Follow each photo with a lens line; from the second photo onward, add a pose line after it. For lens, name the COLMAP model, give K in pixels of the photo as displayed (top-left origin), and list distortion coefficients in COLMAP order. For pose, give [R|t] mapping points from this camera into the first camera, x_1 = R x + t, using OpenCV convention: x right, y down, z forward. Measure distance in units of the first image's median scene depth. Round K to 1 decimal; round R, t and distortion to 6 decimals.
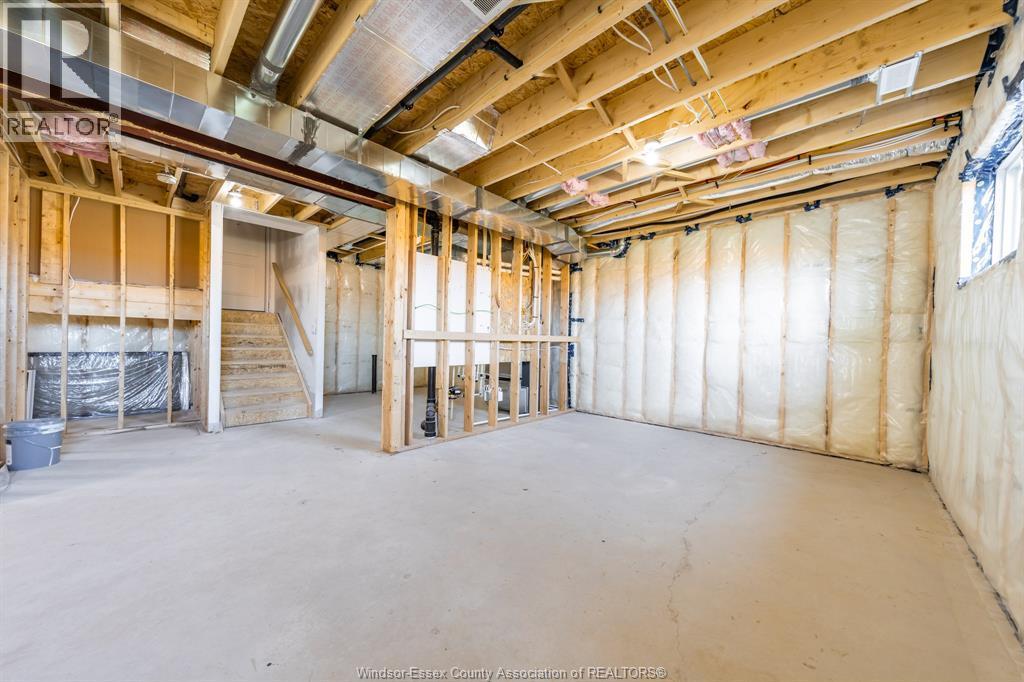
lens RADIAL K [[349.9, 0, 518.5], [0, 349.9, 342.7], [0, 0, 1]] dist [0.006006, 0.000172]
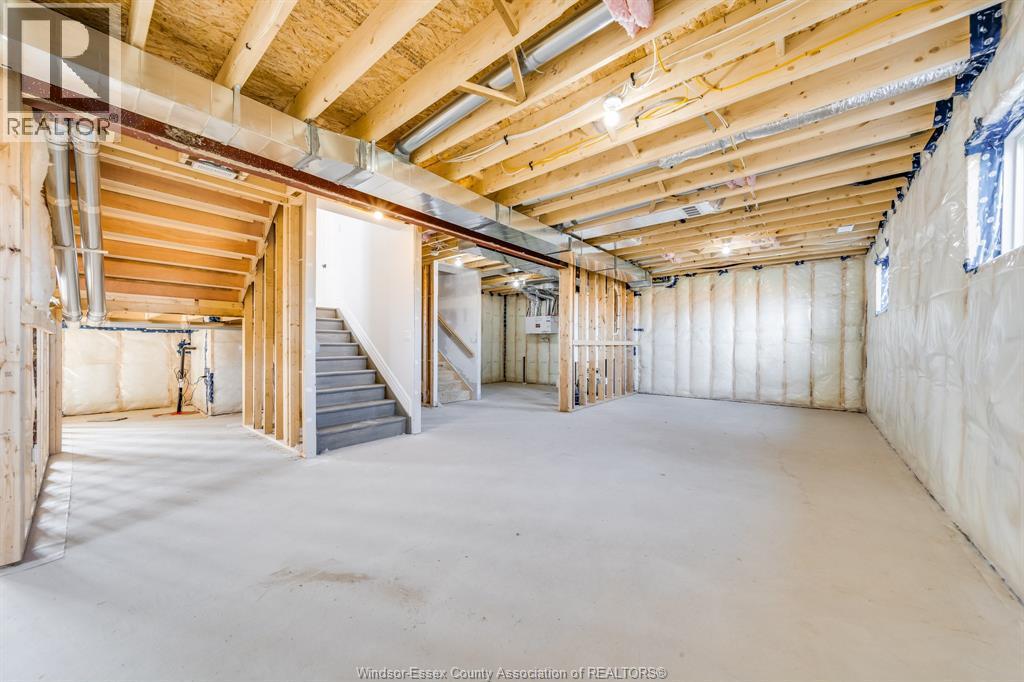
lens RADIAL K [[349.9, 0, 507.1], [0, 349.9, 344.8], [0, 0, 1]] dist [0.006006, 0.000172]
pose [[0.998754, -0.017785, 0.046620, -0.602302], [0.017992, 0.999830, -0.004014, -0.008998], [-0.046541, 0.004848, 0.998905, -0.571494]]
